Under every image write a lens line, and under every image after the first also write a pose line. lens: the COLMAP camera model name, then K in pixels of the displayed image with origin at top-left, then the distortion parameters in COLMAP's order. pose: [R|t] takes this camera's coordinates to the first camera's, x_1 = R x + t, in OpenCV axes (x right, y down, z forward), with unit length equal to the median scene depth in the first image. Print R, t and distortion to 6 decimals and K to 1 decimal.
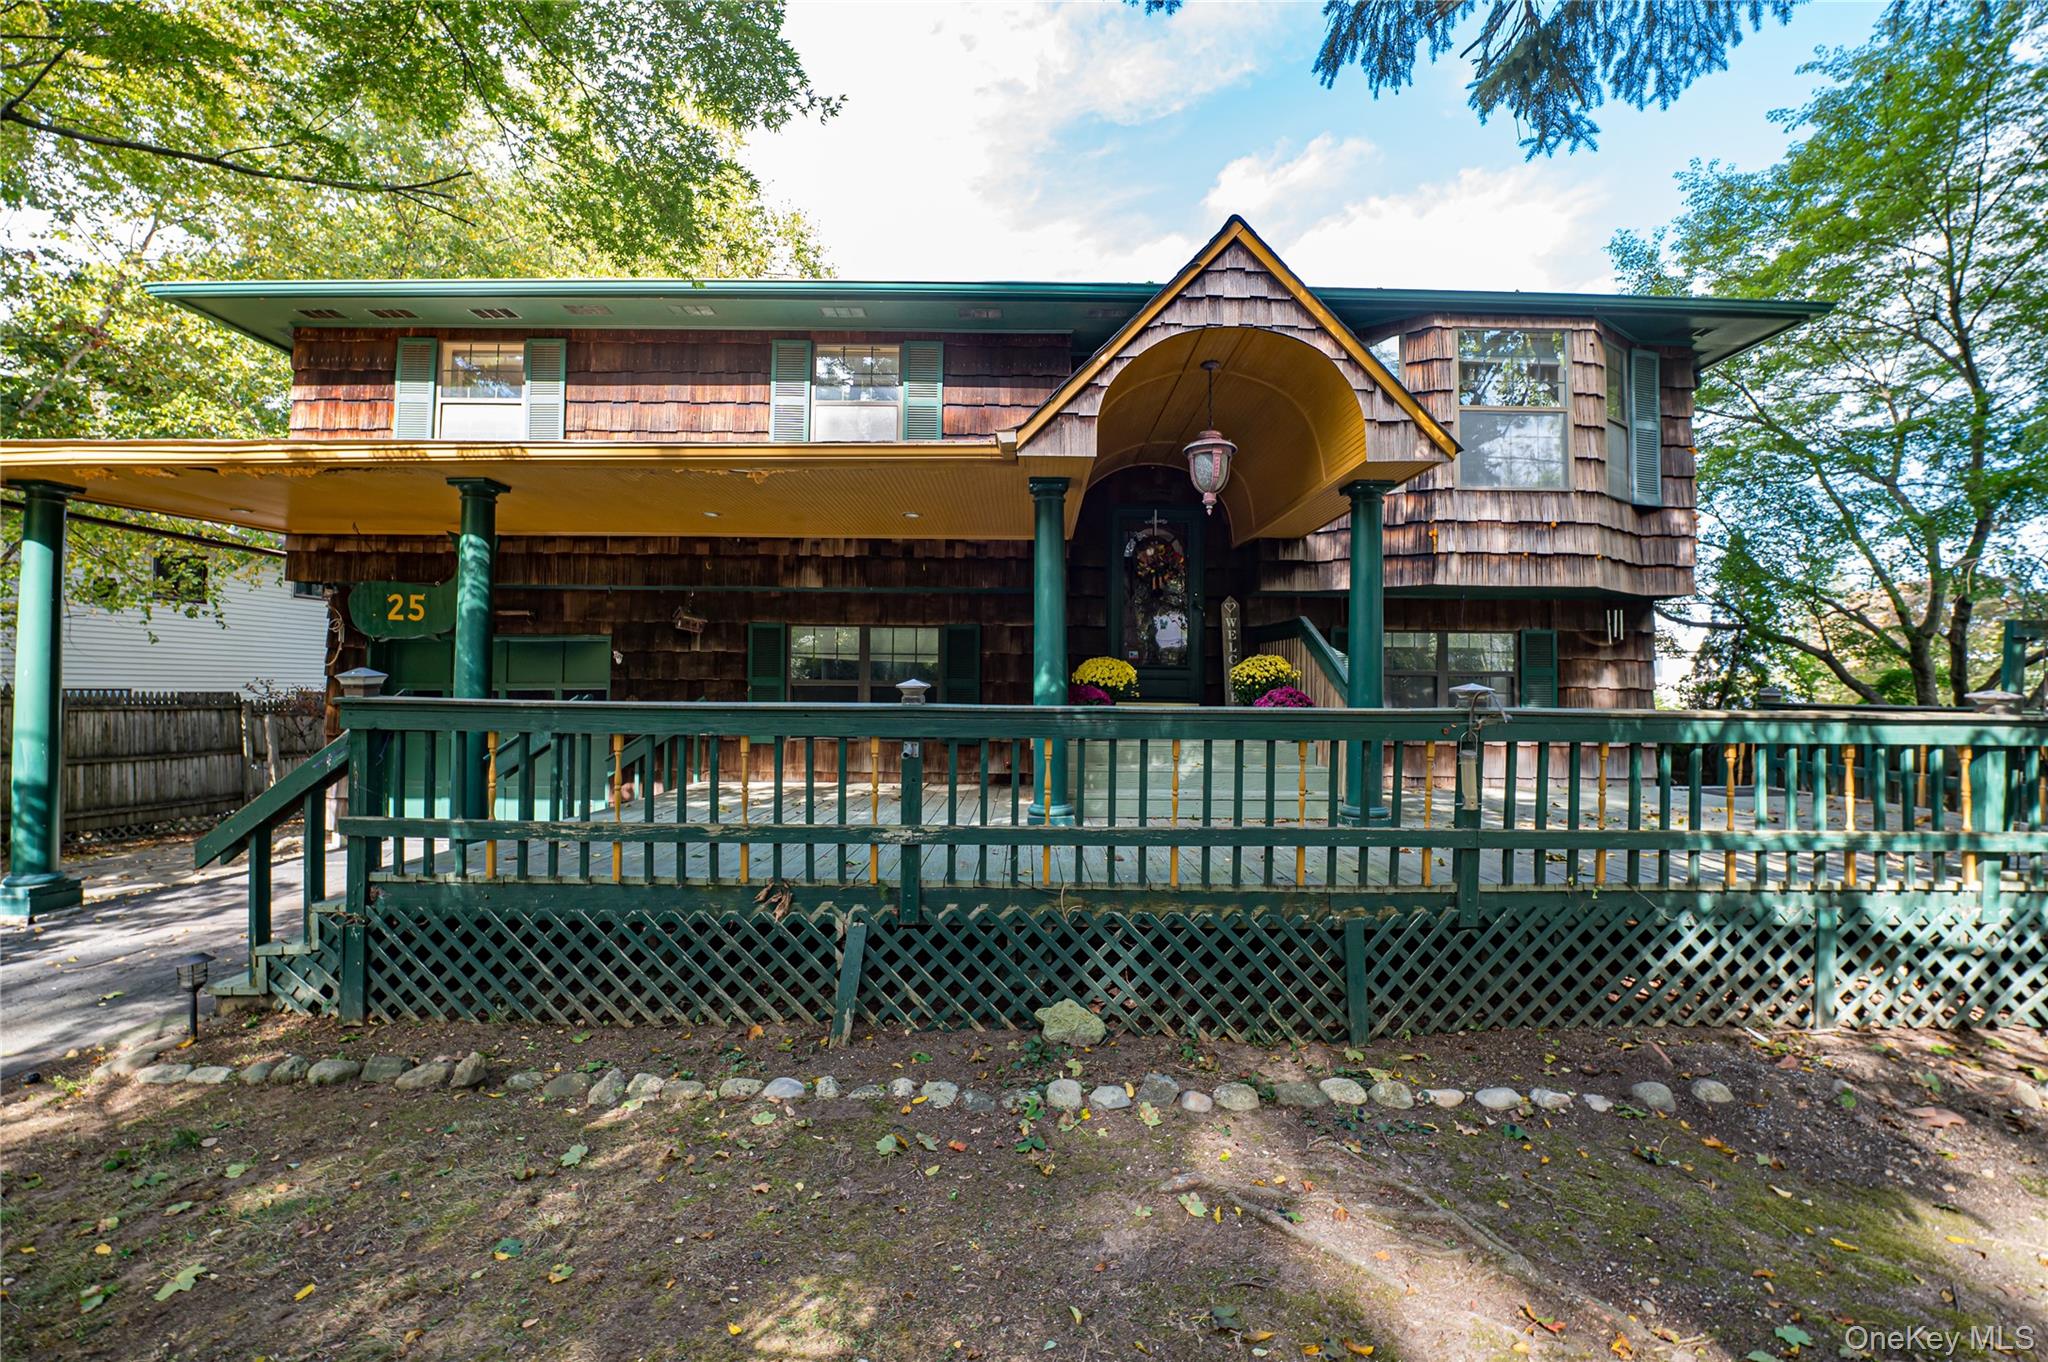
lens RADIAL K [[807.0, 0, 1030.8], [0, 807.0, 681.4], [0, 0, 1]] dist [-0.007808, -0.001655]
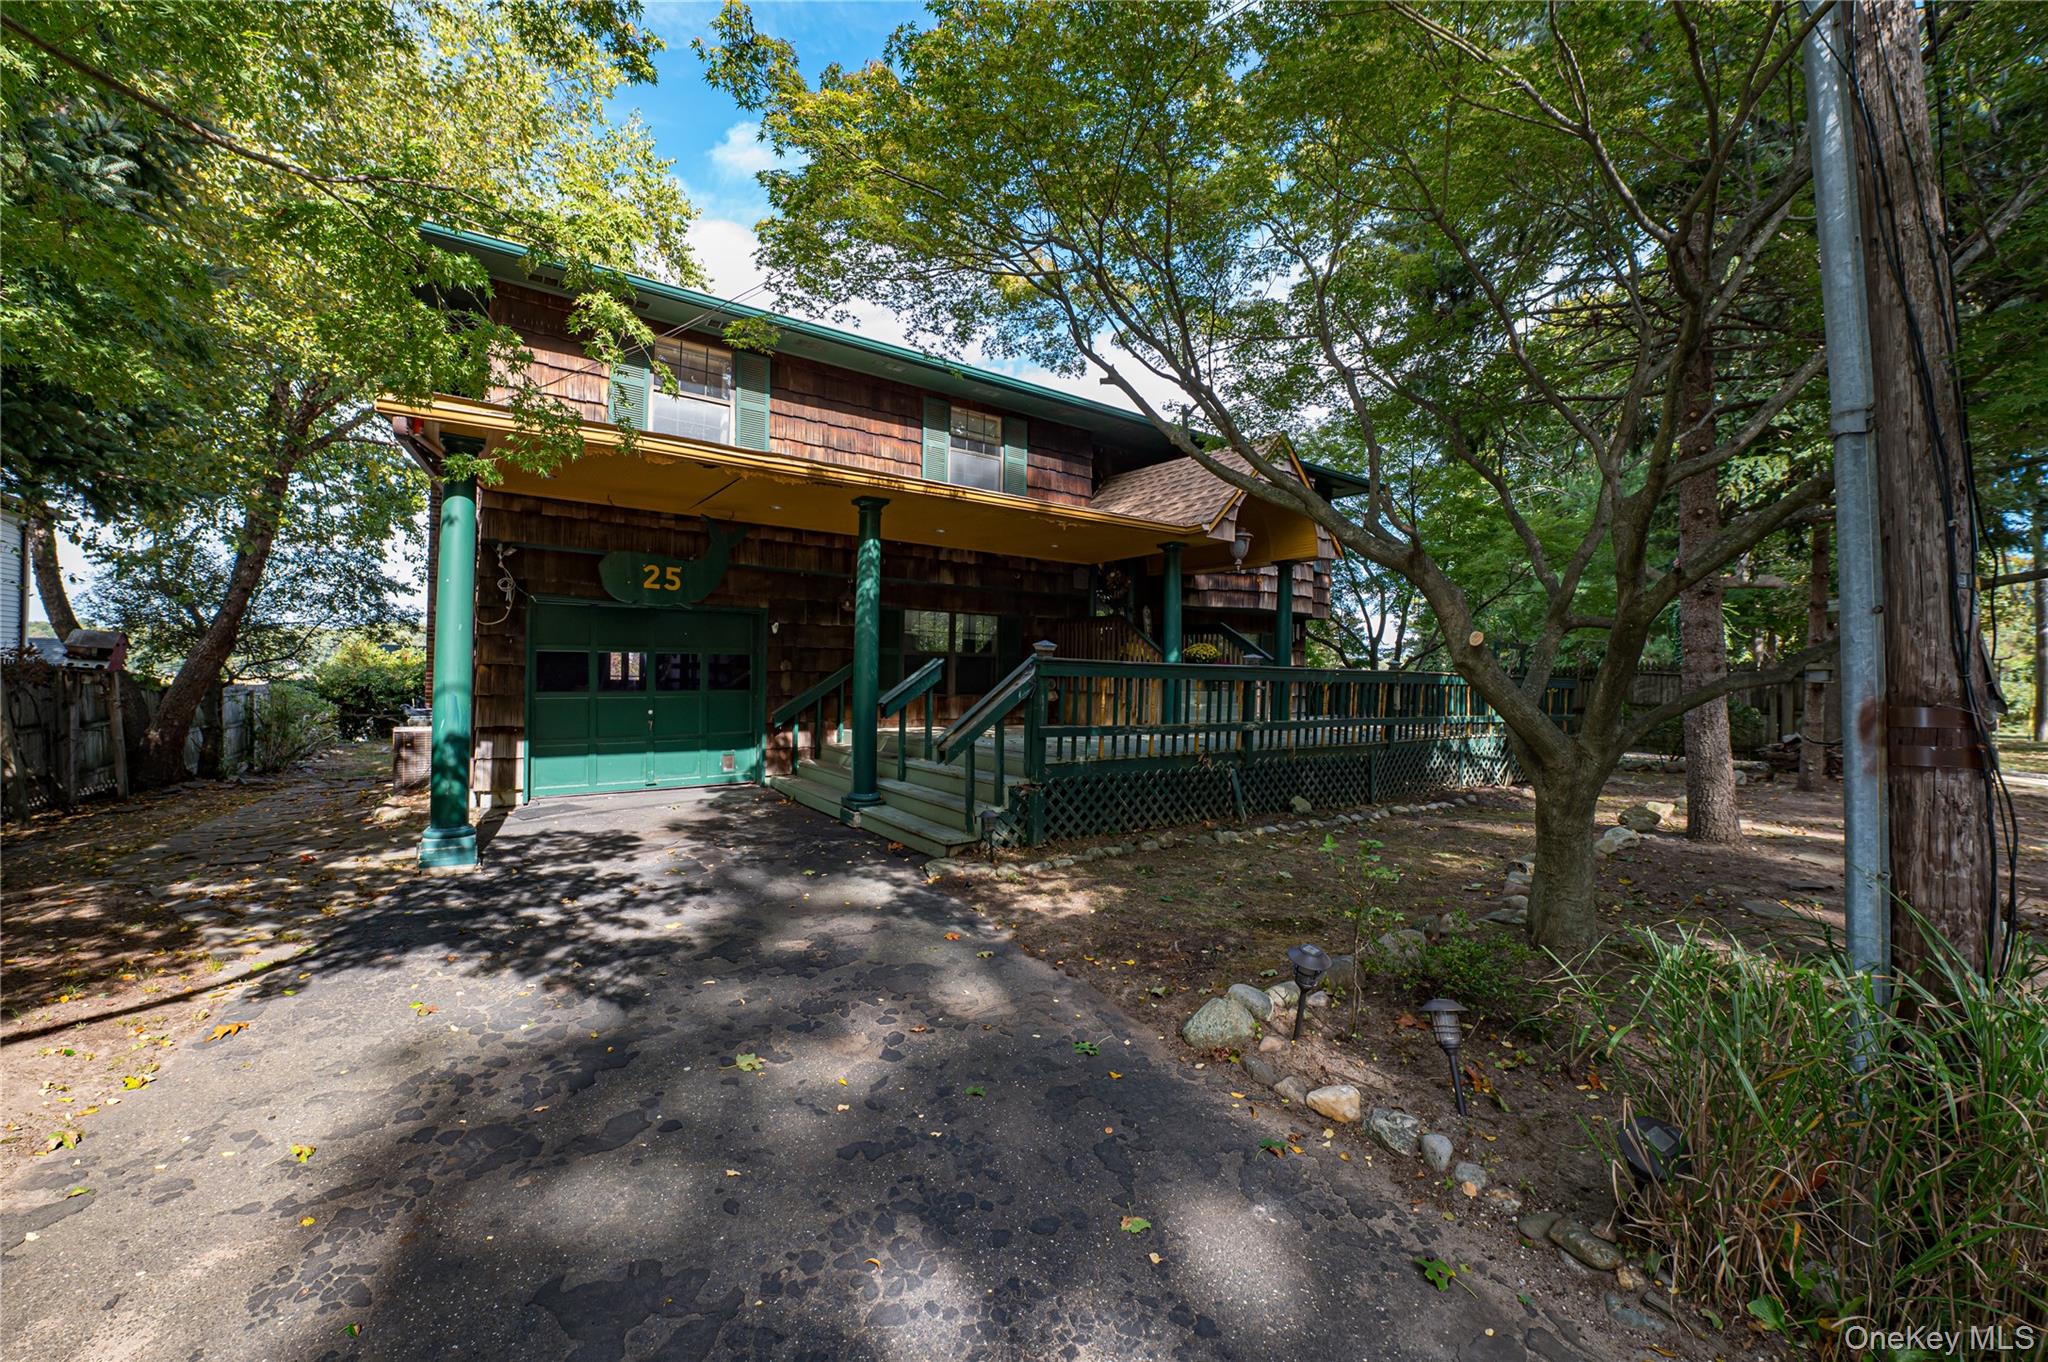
lens RADIAL K [[807.0, 0, 1034.9], [0, 807.0, 685.1], [0, 0, 1]] dist [-0.007808, -0.001655]
pose [[0.814926, 0.001140, 0.579564, -1.450043], [-0.018781, 0.999525, 0.024442, 0.029876], [-0.579261, -0.030803, 0.814560, -0.324712]]
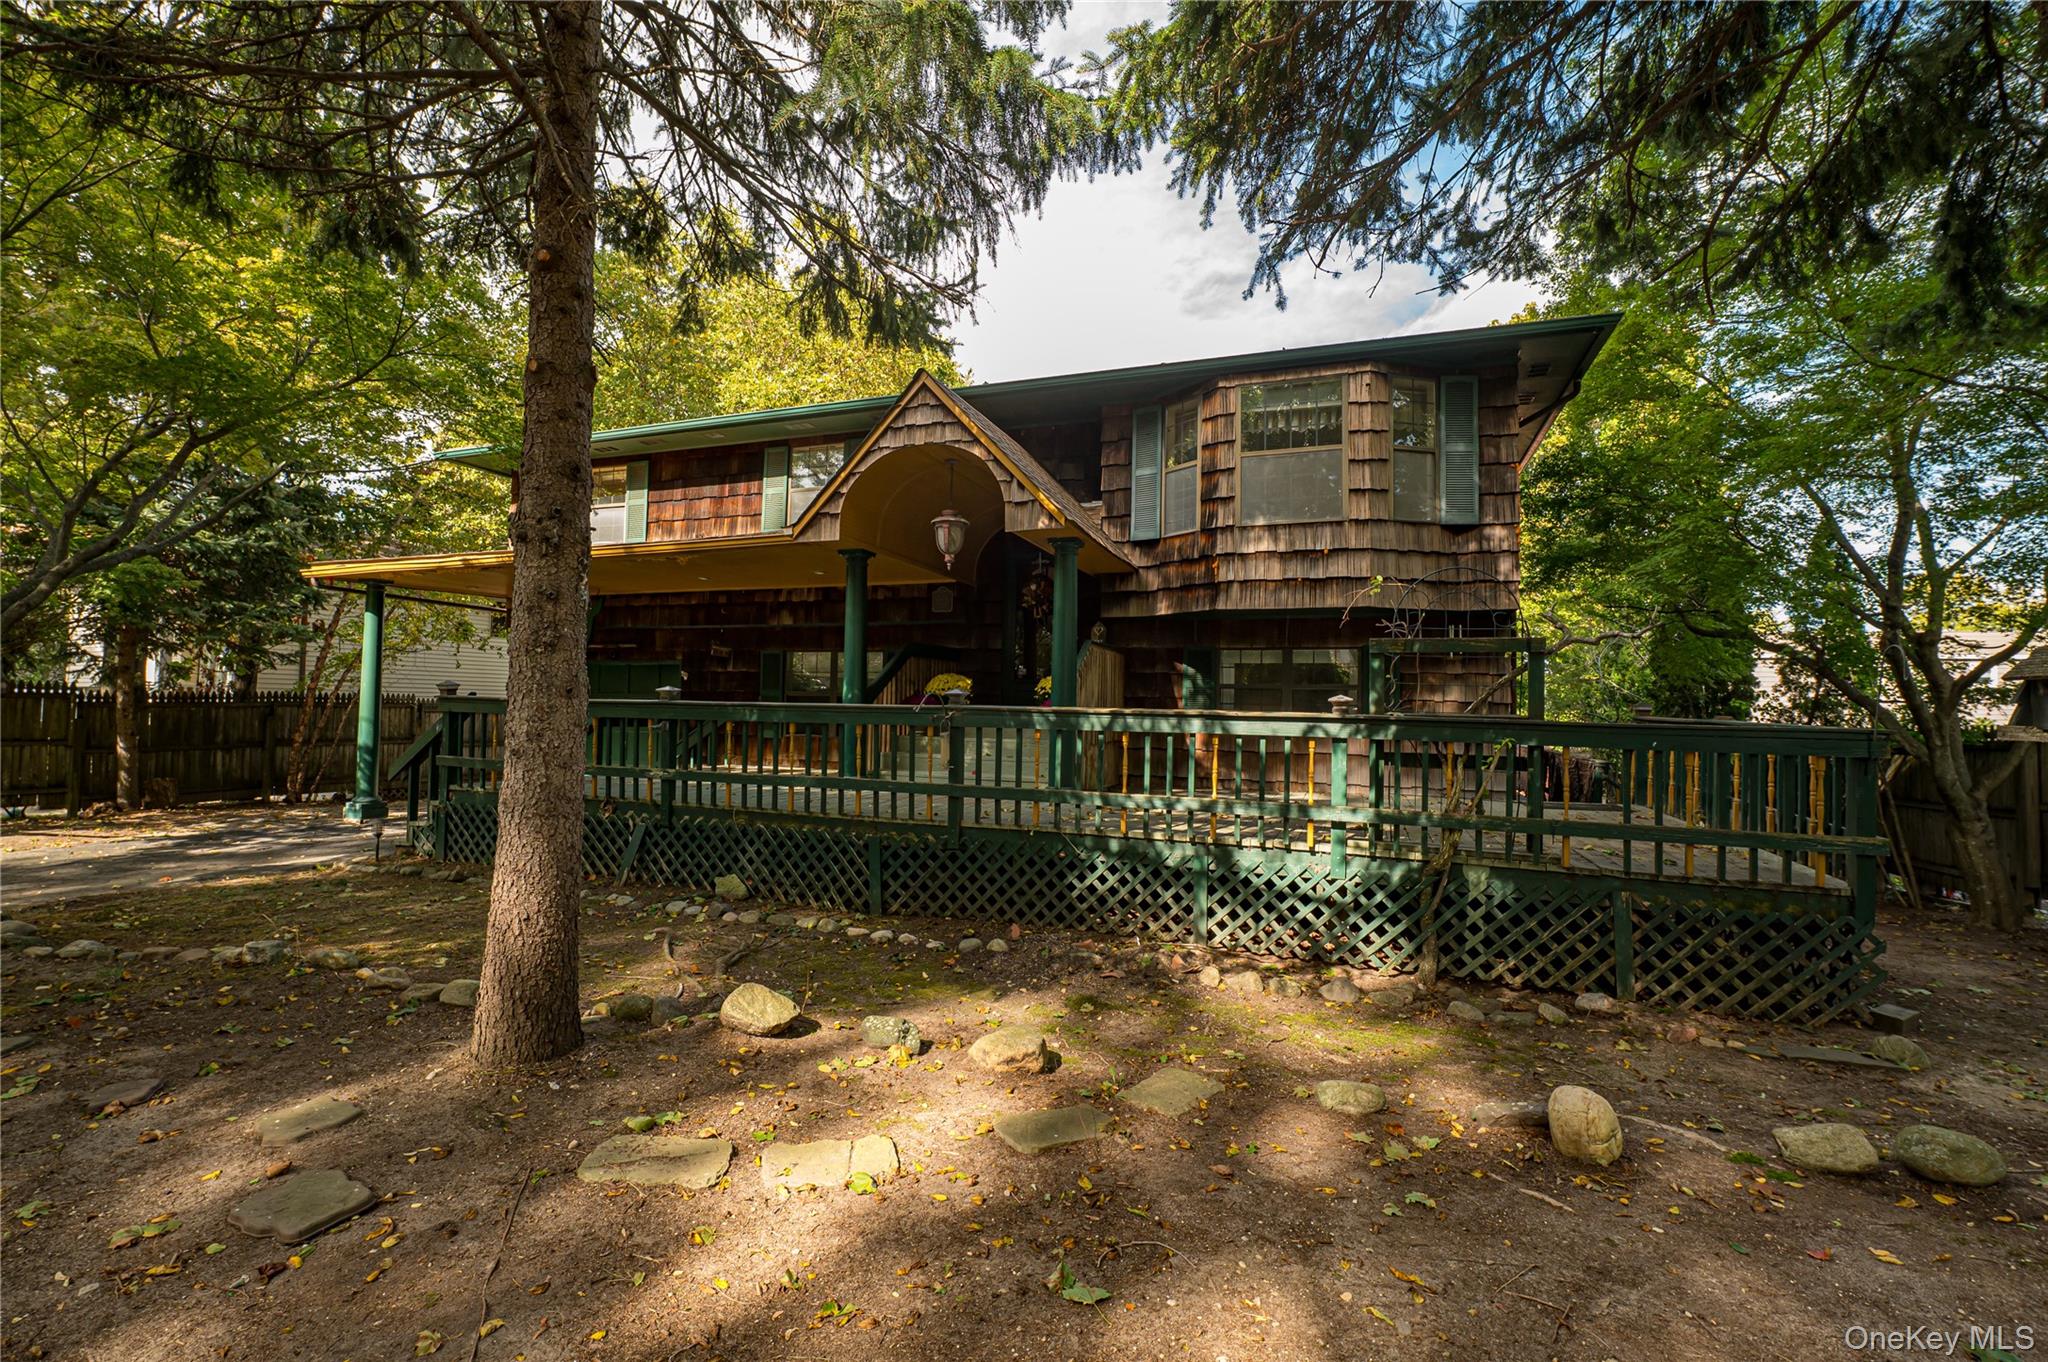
lens RADIAL K [[902.0, 0, 1014.2], [0, 902.0, 680.3], [0, 0, 1]] dist [0.017650, 0.000212]
pose [[0.929191, -0.001768, -0.369597, 1.005093], [-0.007937, 0.999663, -0.024735, 0.021271], [0.369516, 0.025917, 0.928863, -0.436409]]
